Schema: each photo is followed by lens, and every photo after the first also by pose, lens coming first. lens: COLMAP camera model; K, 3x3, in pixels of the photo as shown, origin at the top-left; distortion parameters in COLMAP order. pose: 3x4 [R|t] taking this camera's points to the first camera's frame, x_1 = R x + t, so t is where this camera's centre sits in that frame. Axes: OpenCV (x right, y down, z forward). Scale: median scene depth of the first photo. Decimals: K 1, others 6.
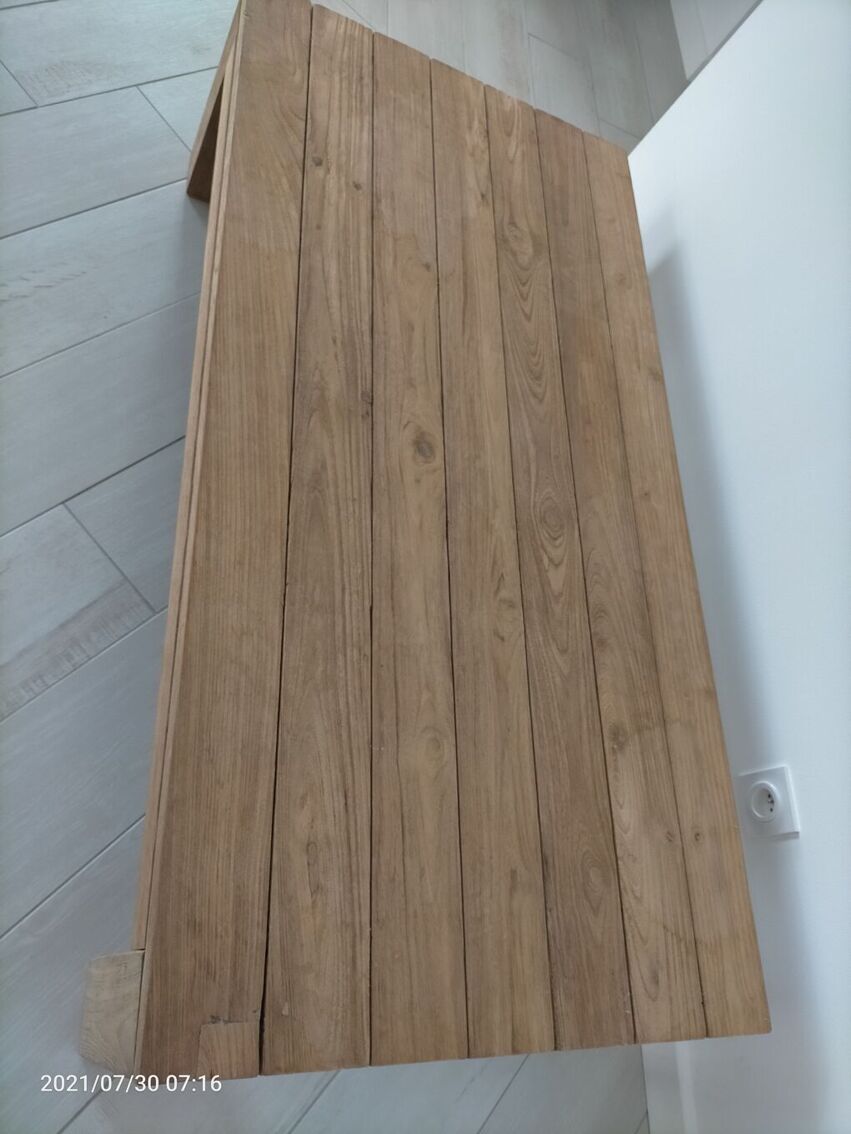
lens RADIAL K [[845.3, 0, 426.3], [0, 845.3, 571.6], [0, 0, 1]] dist [0.100010, -0.172446]
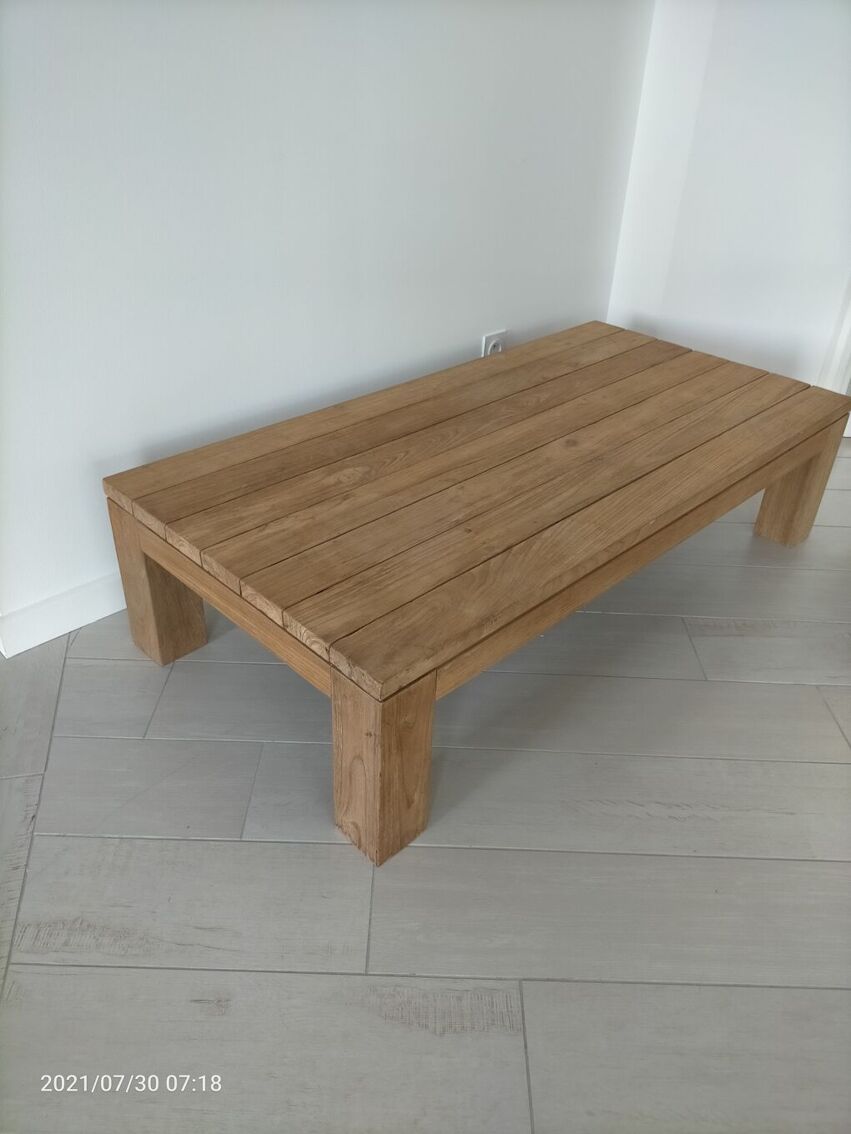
lens RADIAL K [[840.9, 0, 425.5], [0, 840.9, 567.0], [0, 0, 1]] dist [0.103881, -0.179700]
pose [[-0.589423, -0.759231, 0.275949, -0.444741], [0.518366, -0.093478, 0.850034, -1.623973], [-0.619578, 0.644073, 0.448658, 0.626928]]
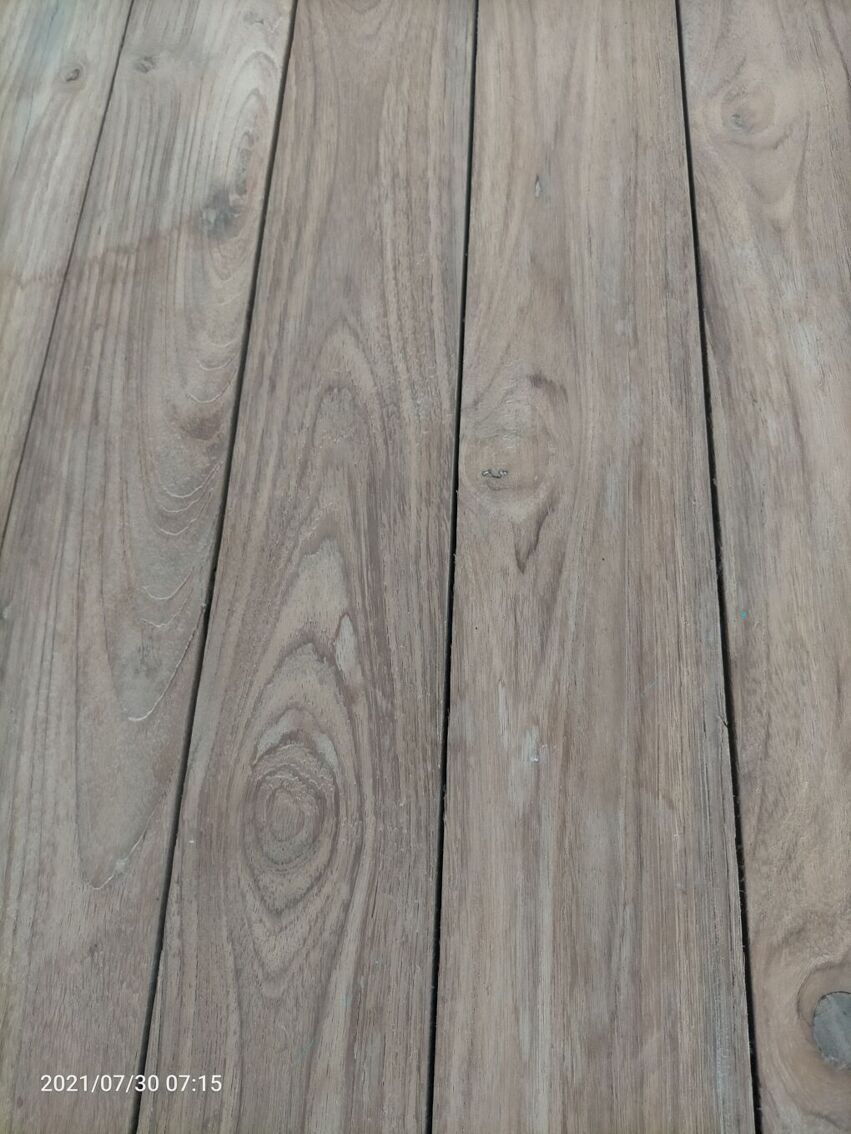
lens RADIAL K [[845.3, 0, 426.3], [0, 845.3, 571.6], [0, 0, 1]] dist [0.100010, -0.172446]
pose [[-0.950458, -0.170912, -0.259653, 0.203961], [-0.057709, -0.723754, 0.687641, -0.212132], [-0.305451, 0.668558, 0.678034, 0.786818]]
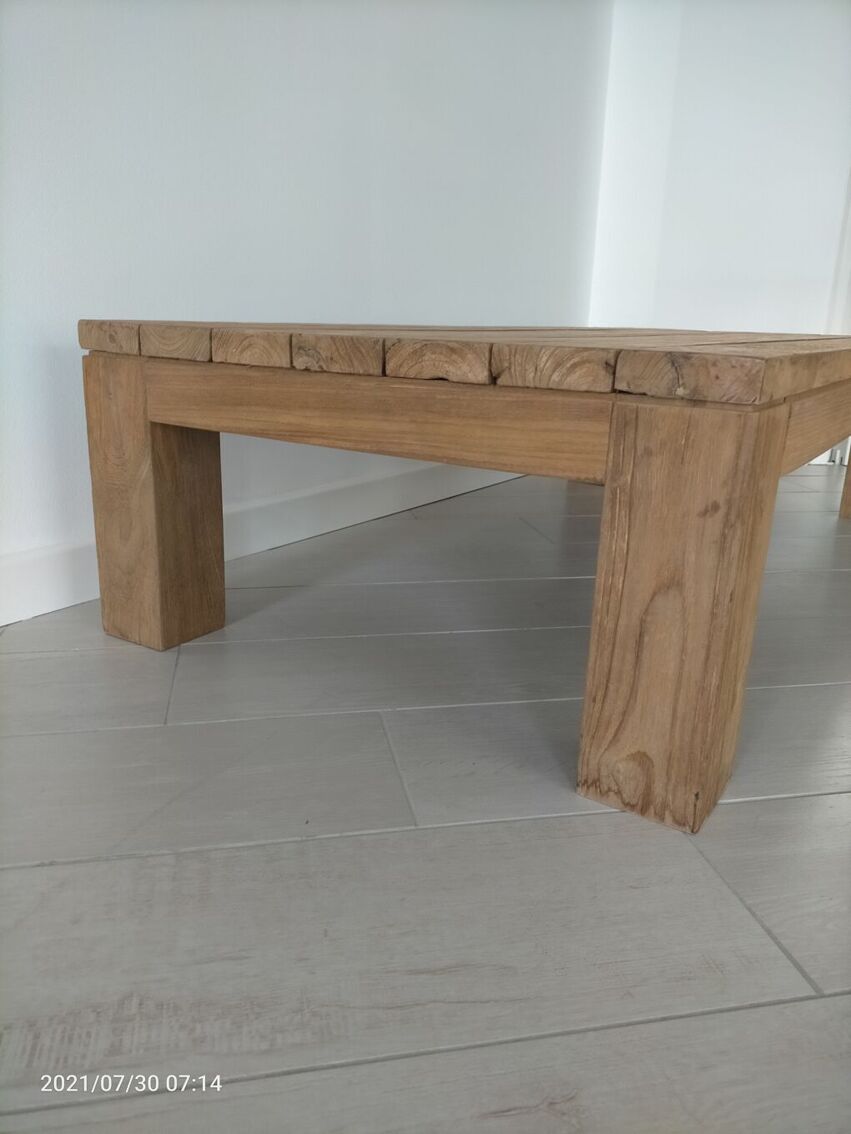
lens RADIAL K [[845.3, 0, 426.3], [0, 845.3, 571.6], [0, 0, 1]] dist [0.100010, -0.172446]
pose [[-0.714072, -0.608024, 0.346999, -0.357828], [0.349971, 0.119248, 0.929139, -1.367638], [-0.606318, 0.784912, 0.127639, 1.344671]]
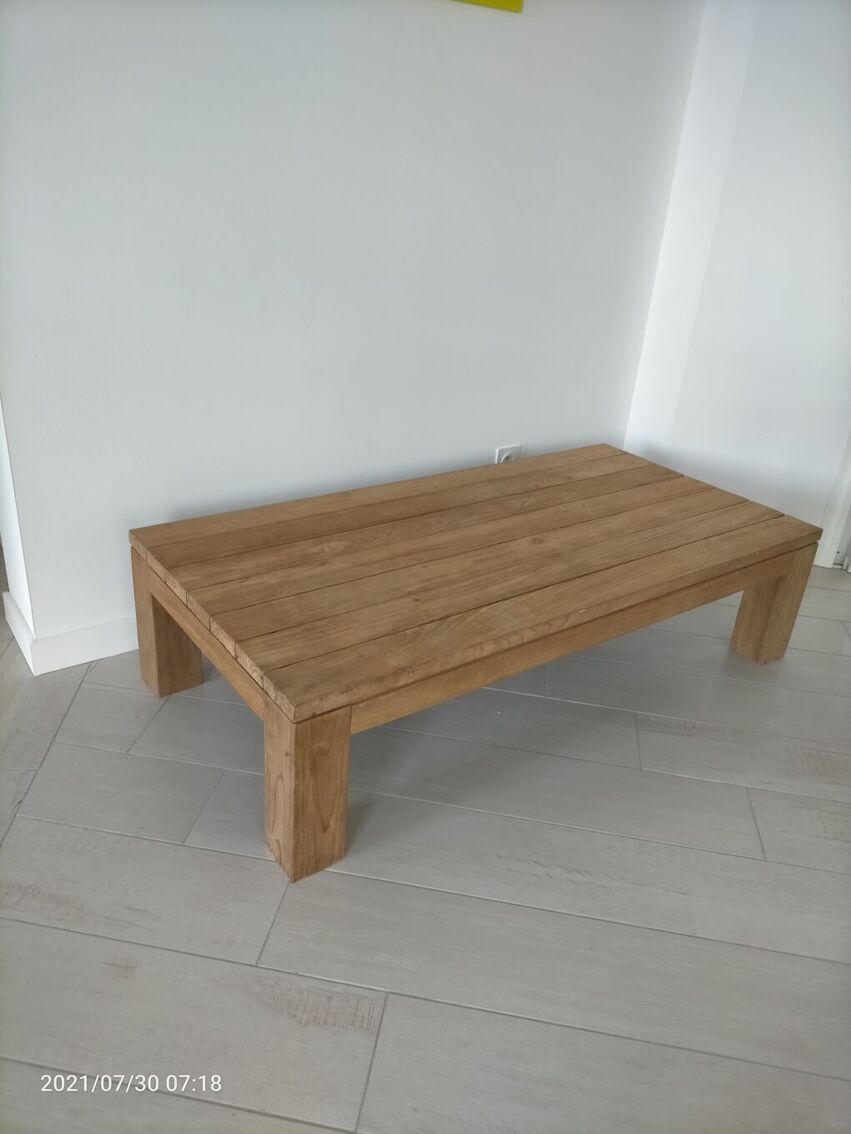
lens RADIAL K [[840.9, 0, 425.5], [0, 840.9, 567.0], [0, 0, 1]] dist [0.103881, -0.179700]
pose [[-0.470194, -0.766551, 0.437398, -0.696001], [0.609678, 0.076224, 0.788976, -1.658562], [-0.638130, 0.637644, 0.431509, 0.441158]]
